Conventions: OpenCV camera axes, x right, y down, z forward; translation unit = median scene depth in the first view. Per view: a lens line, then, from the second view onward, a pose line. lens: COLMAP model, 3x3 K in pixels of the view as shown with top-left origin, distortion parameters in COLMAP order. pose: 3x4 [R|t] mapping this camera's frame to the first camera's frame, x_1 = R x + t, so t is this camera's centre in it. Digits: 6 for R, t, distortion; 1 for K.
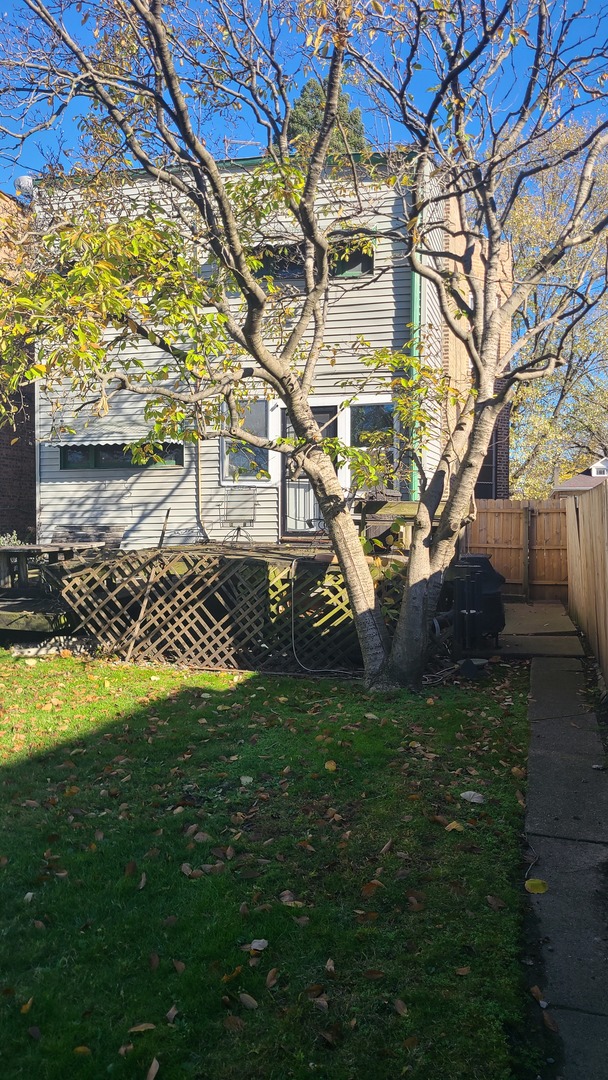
lens RADIAL K [[812.8, 0, 306.2], [0, 812.8, 537.8], [0, 0, 1]] dist [0.056160, -0.002776]
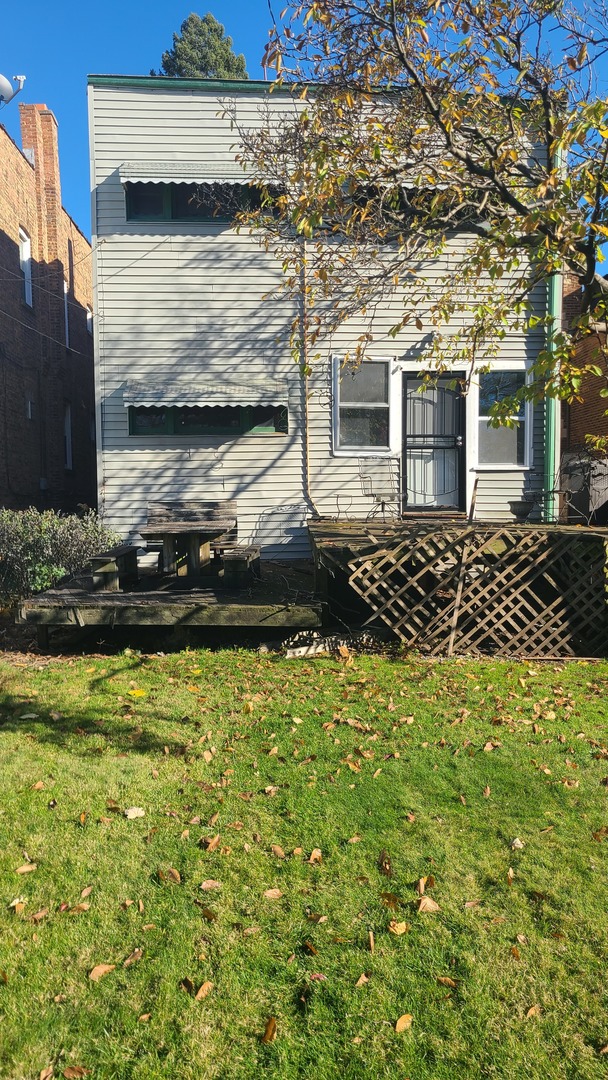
lens RADIAL K [[812.8, 0, 303.9], [0, 812.8, 544.7], [0, 0, 1]] dist [0.056160, -0.002776]
pose [[0.949367, -0.024255, 0.313230, -0.606263], [0.012743, 0.999168, 0.038748, -0.001885], [-0.313909, -0.032795, 0.948886, 0.222127]]
